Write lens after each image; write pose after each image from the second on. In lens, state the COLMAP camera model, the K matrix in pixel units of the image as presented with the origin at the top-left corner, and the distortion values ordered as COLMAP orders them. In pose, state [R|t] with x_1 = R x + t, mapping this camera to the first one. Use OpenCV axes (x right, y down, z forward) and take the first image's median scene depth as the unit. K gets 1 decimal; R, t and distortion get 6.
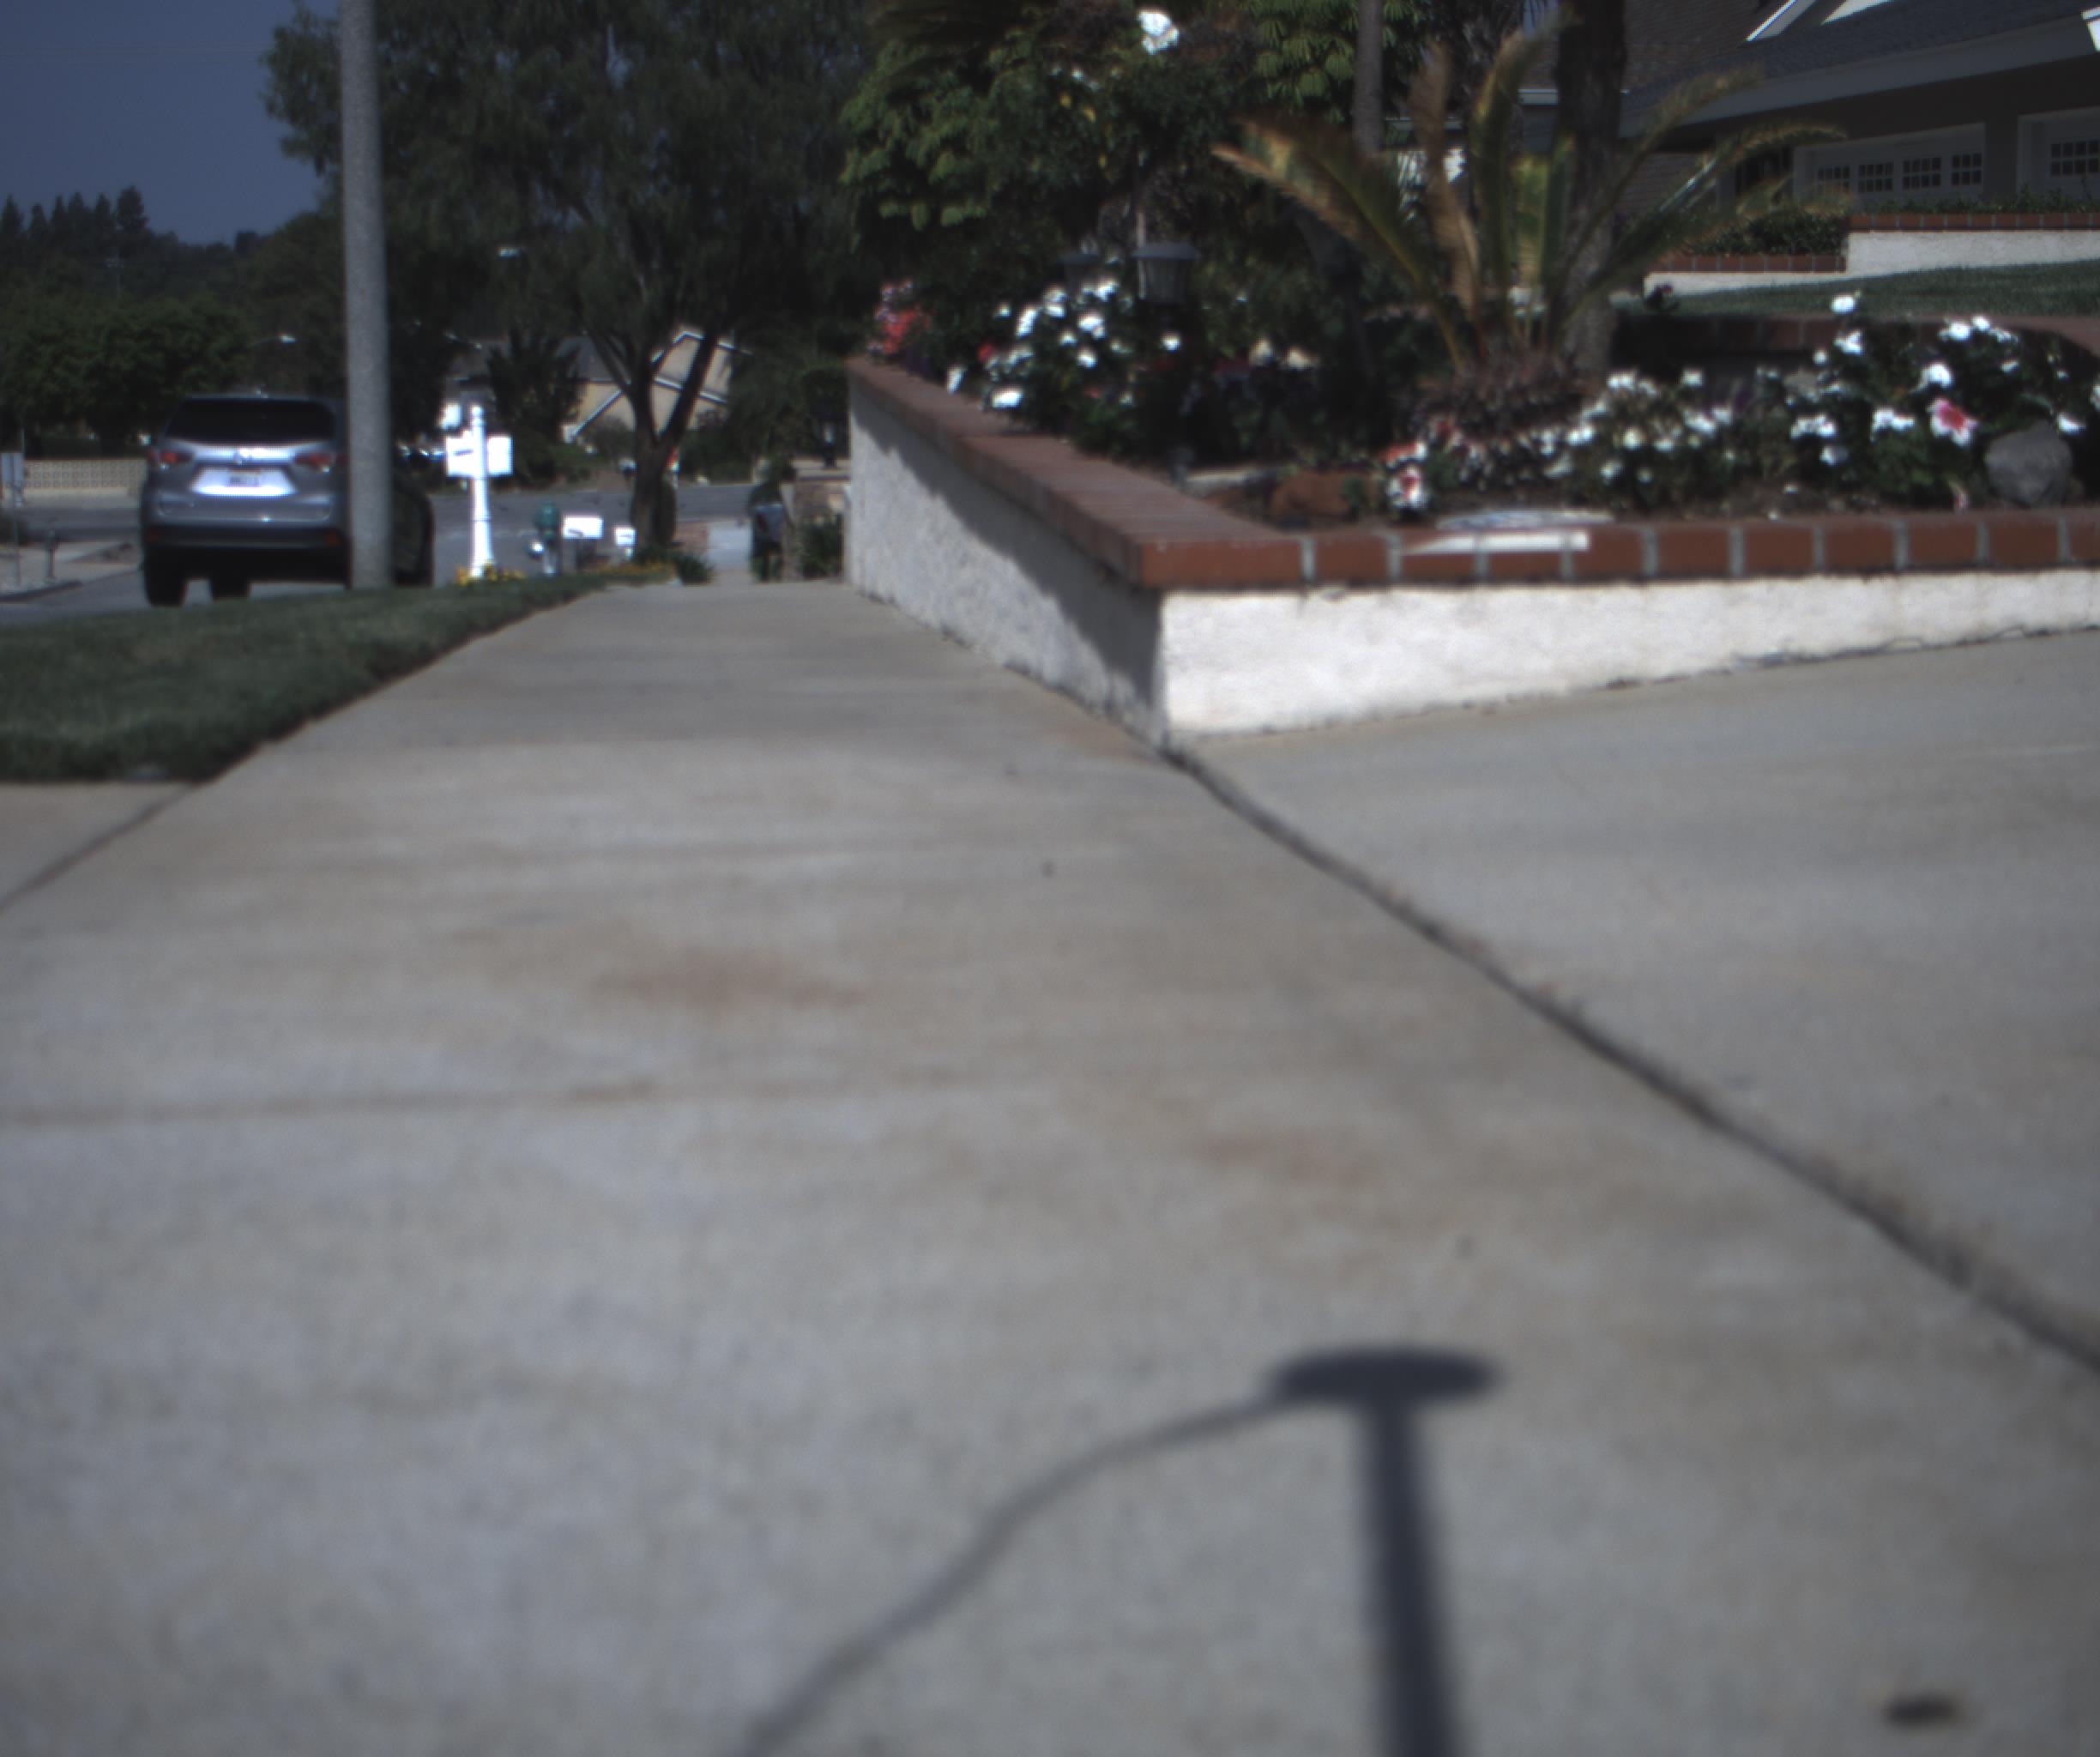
lens RADIAL K [[3901.3, 0, 1050.0], [0, 3901.3, 878.5], [0, 0, 1]] dist [-0.180747, 0.822068]
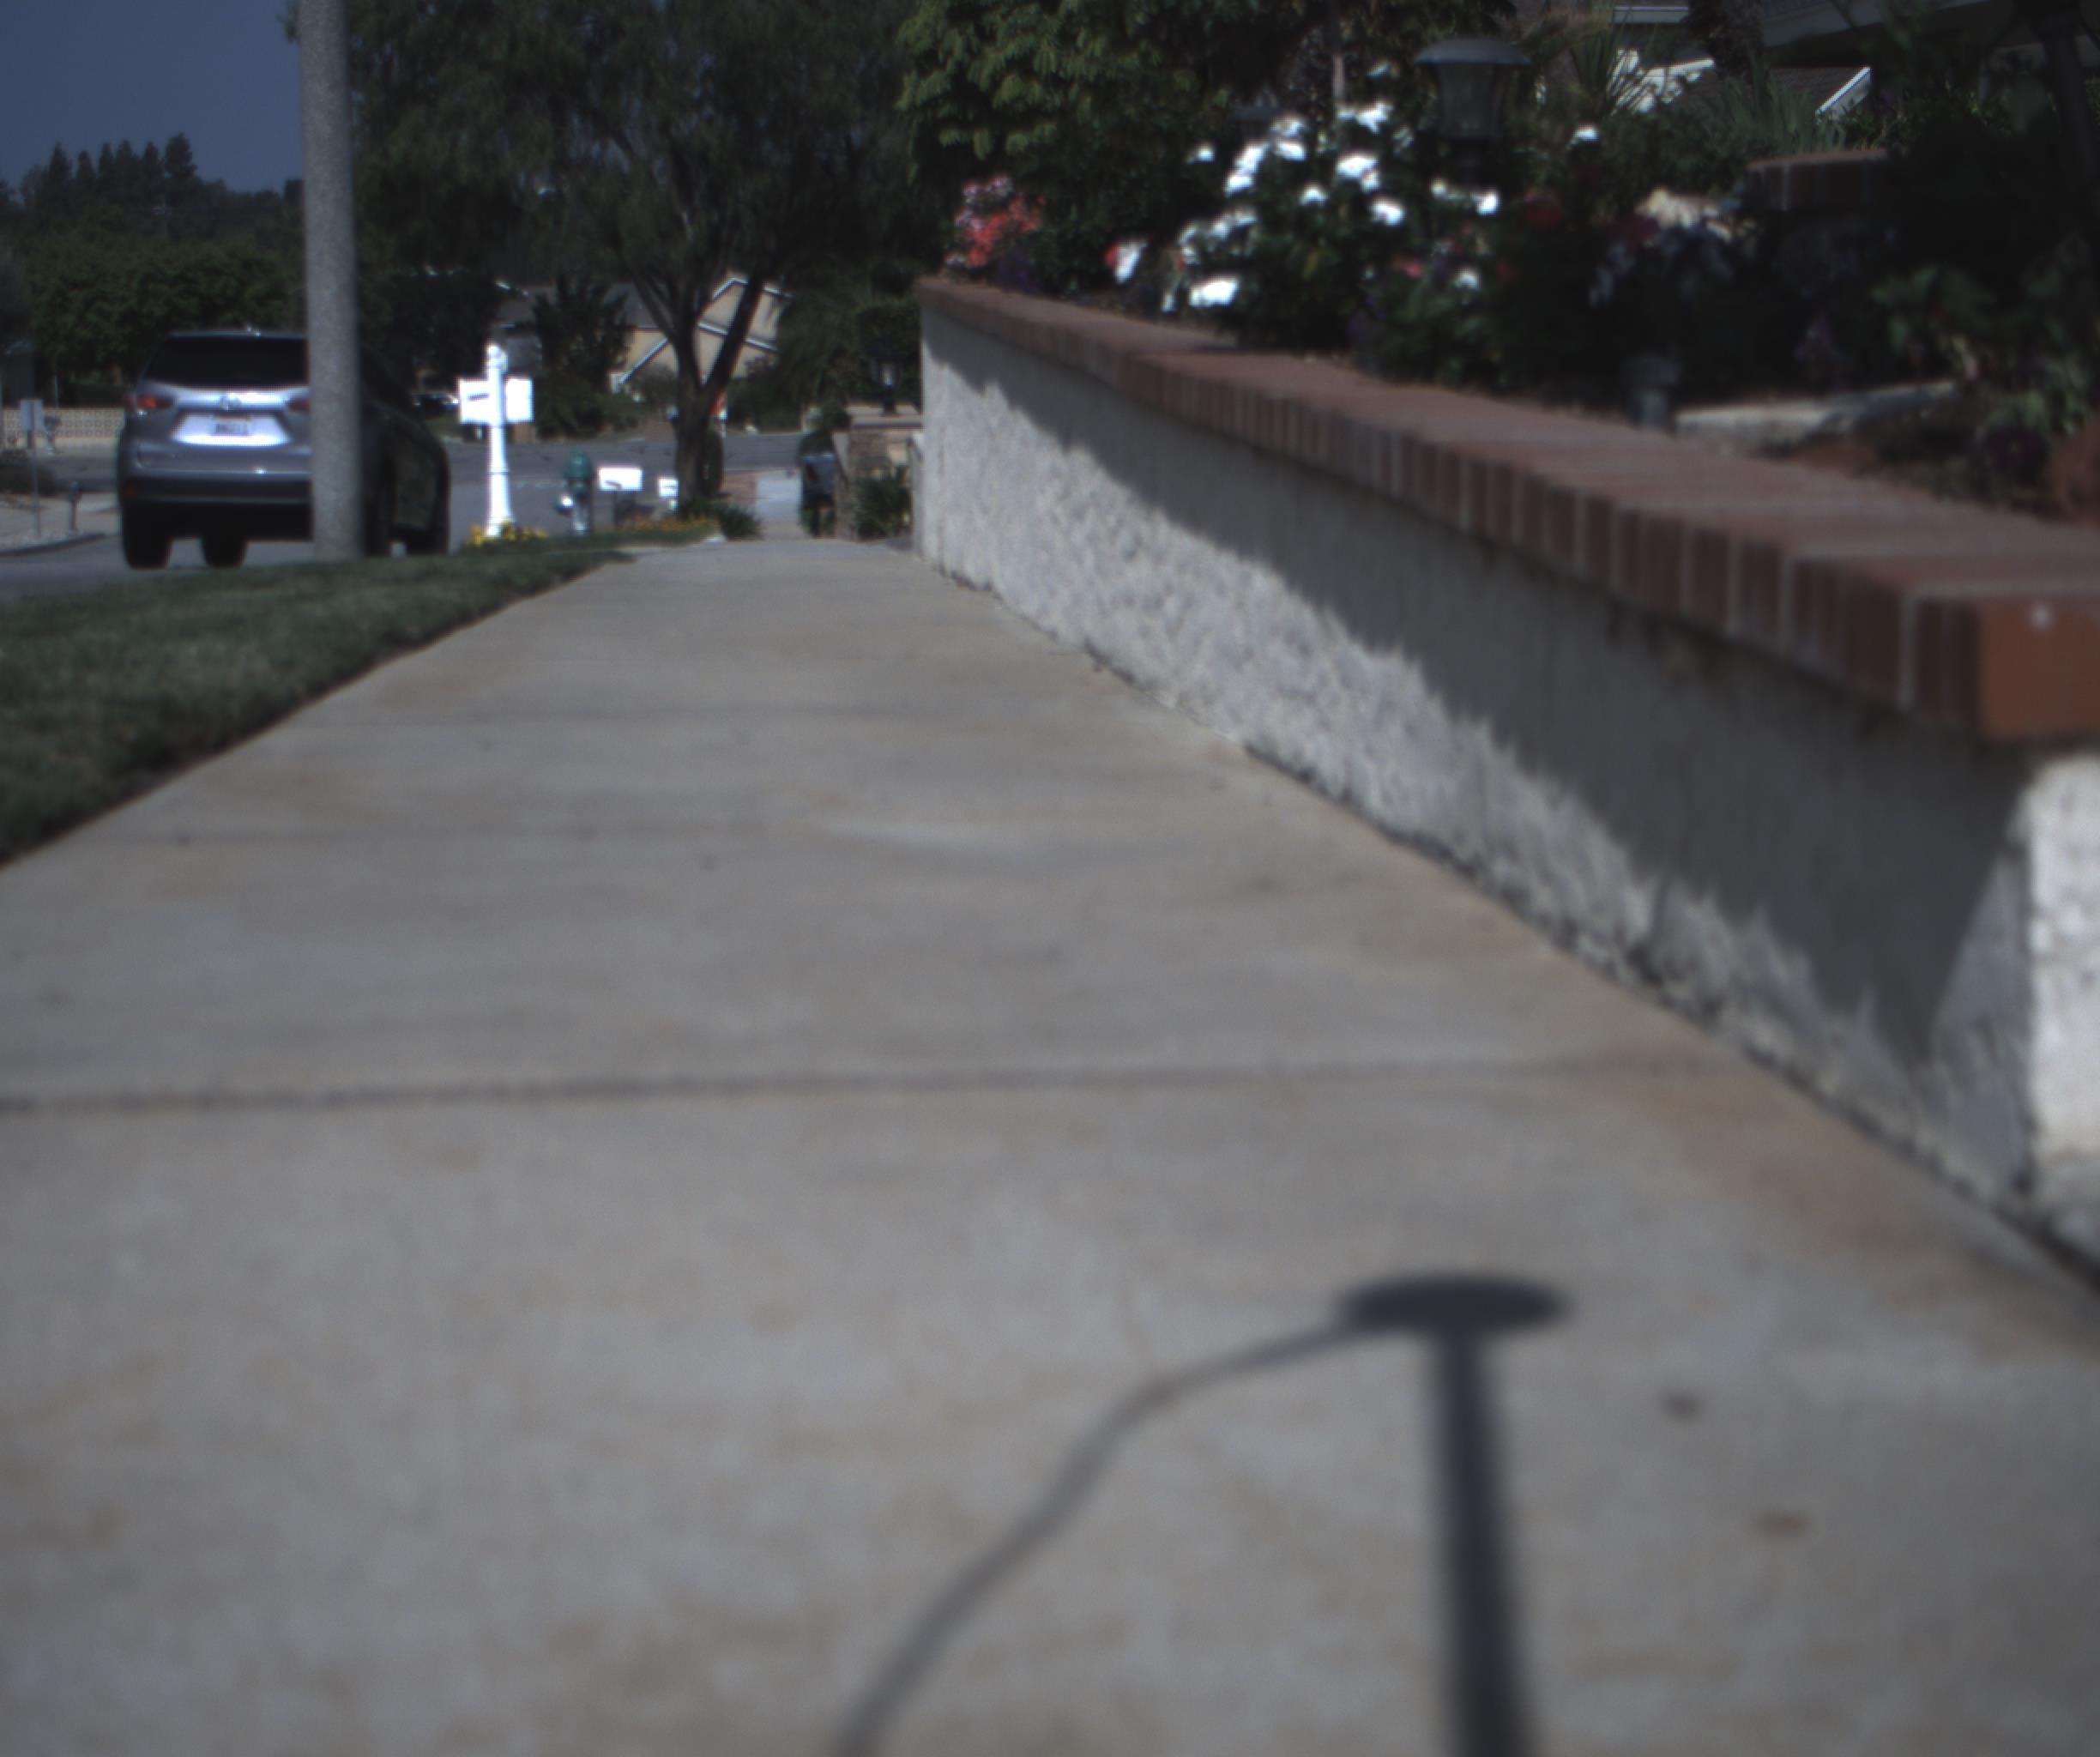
lens RADIAL K [[3901.3, 0, 1050.0], [0, 3901.3, 878.5], [0, 0, 1]] dist [-0.180747, 0.822068]
pose [[0.999918, 0.001875, -0.012660, -0.005457], [-0.001711, 0.999915, 0.012947, -0.007163], [0.012683, -0.012924, 0.999836, 0.071562]]
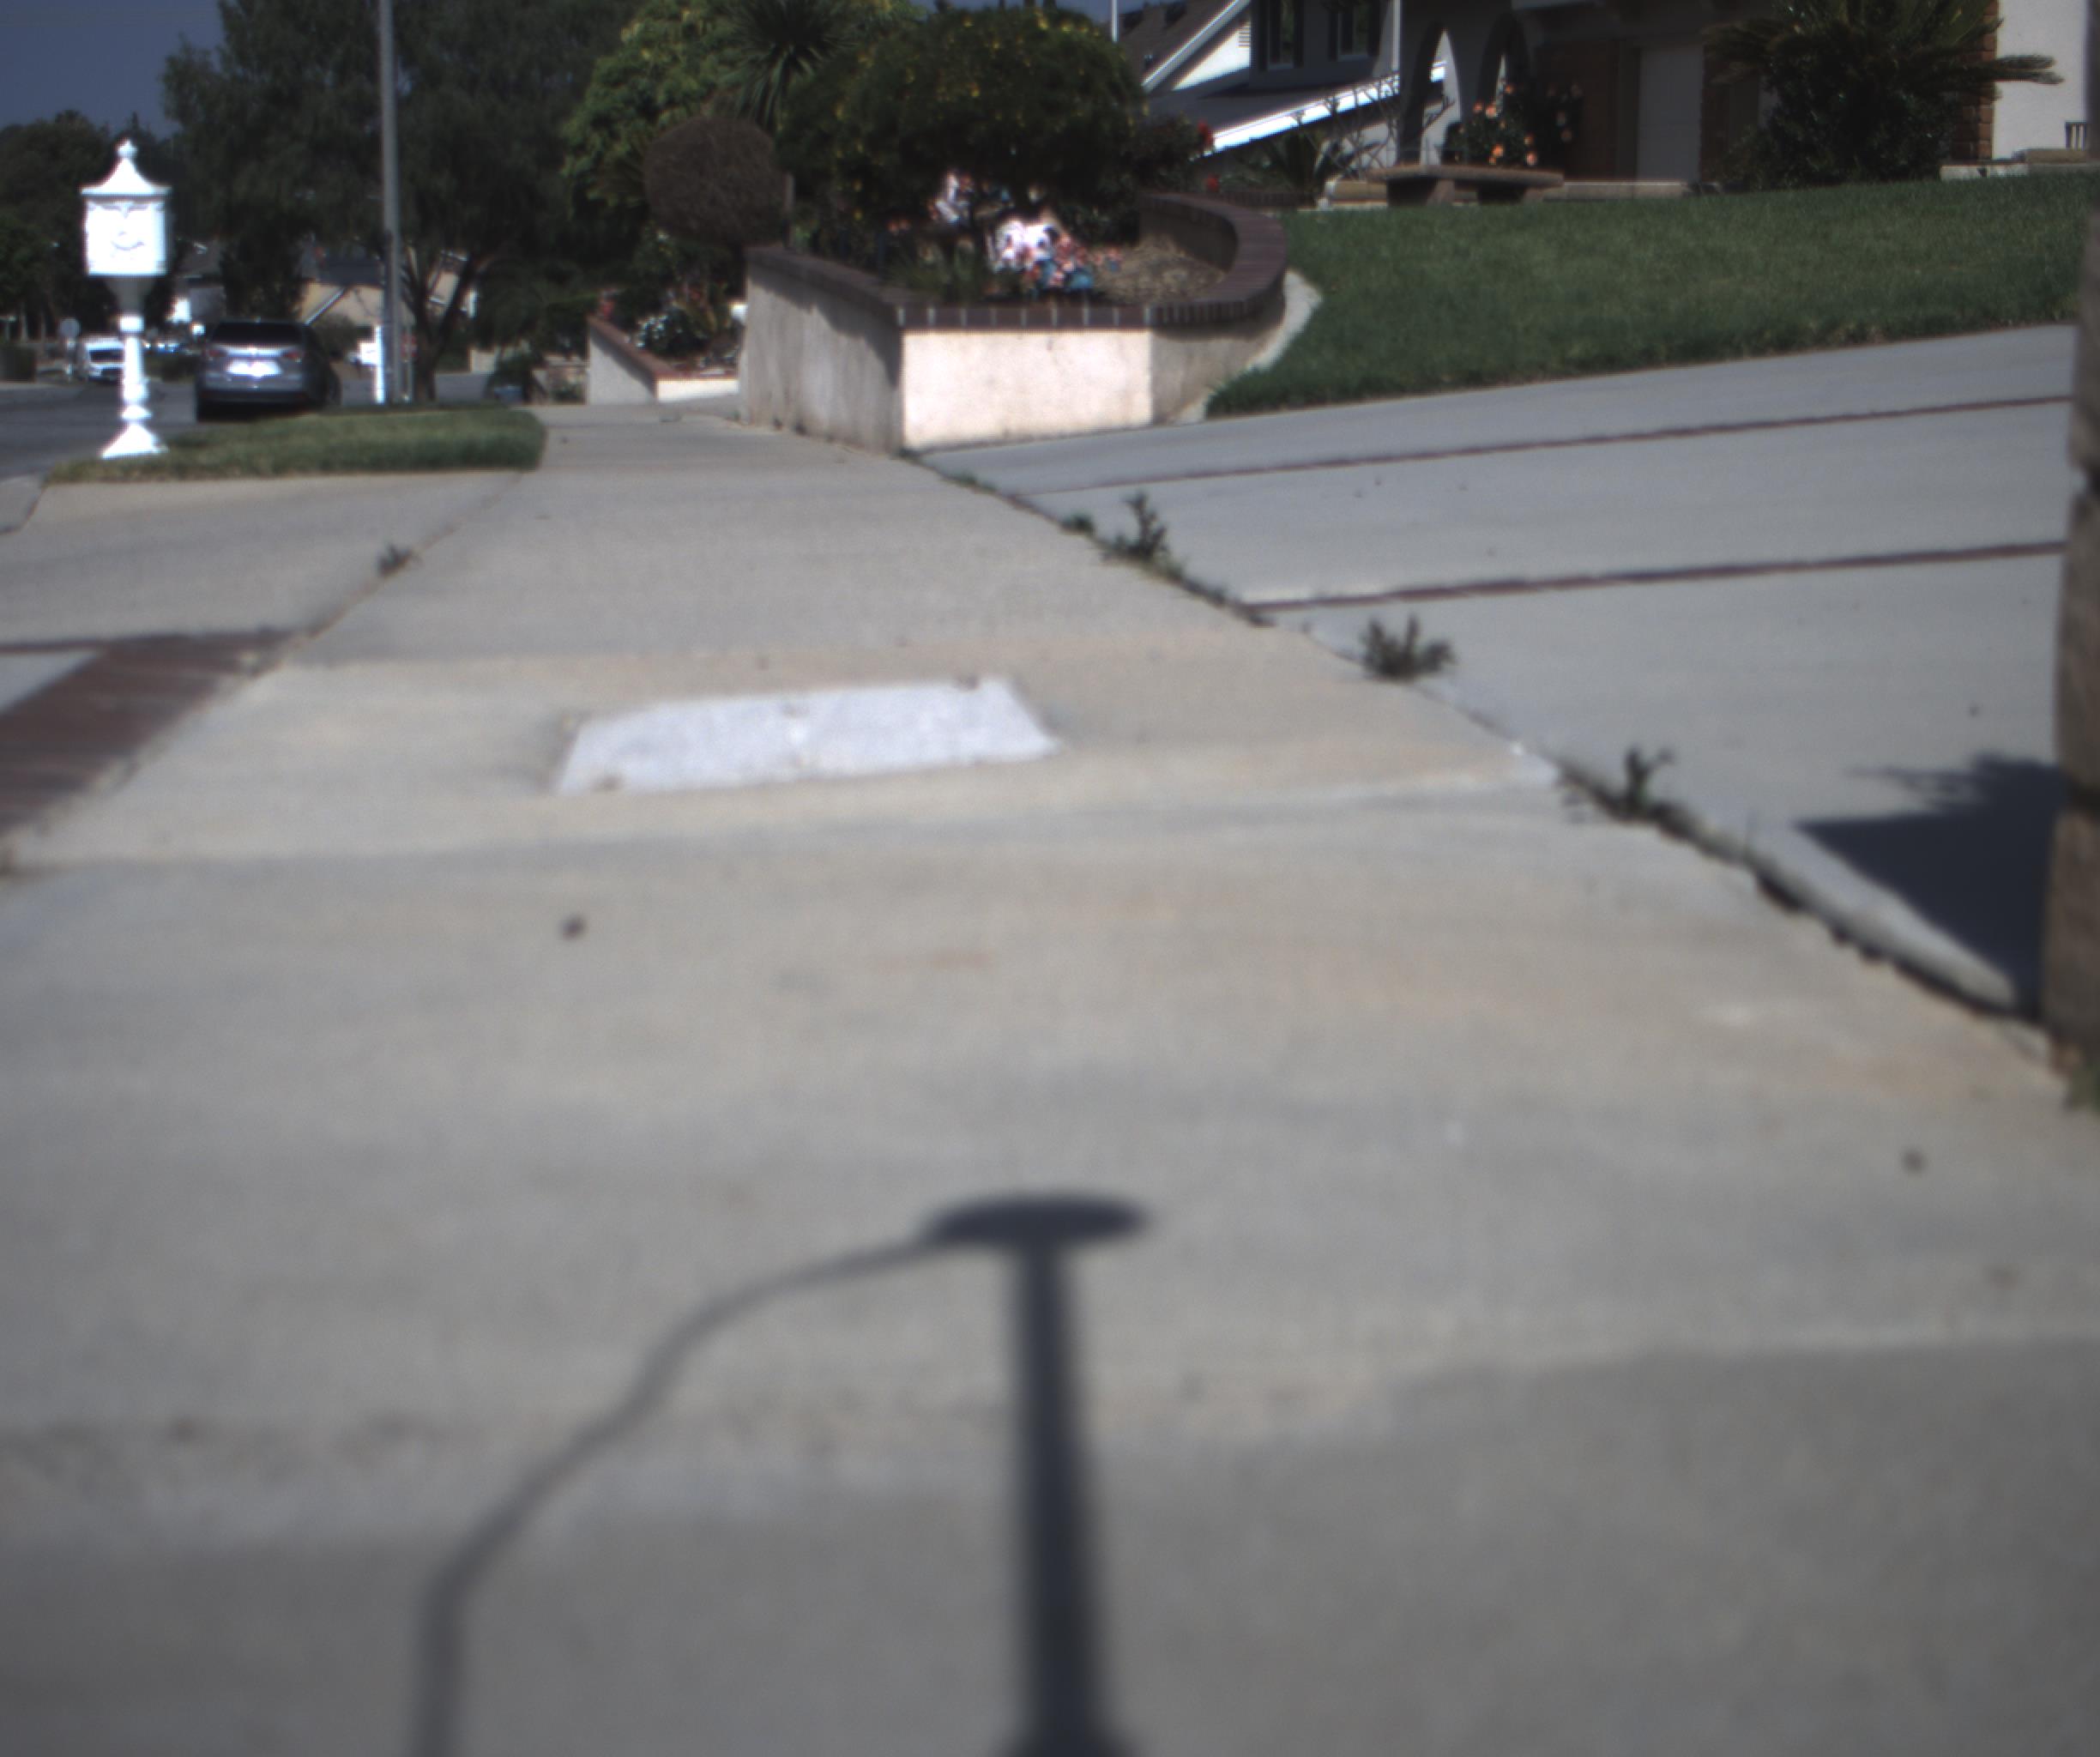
lens RADIAL K [[3901.3, 0, 1050.0], [0, 3901.3, 878.5], [0, 0, 1]] dist [-0.180747, 0.822068]
pose [[0.996886, -0.006725, 0.078571, 0.017827], [0.004561, 0.999606, 0.027683, 0.061985], [-0.078726, -0.027239, 0.996524, -0.589815]]
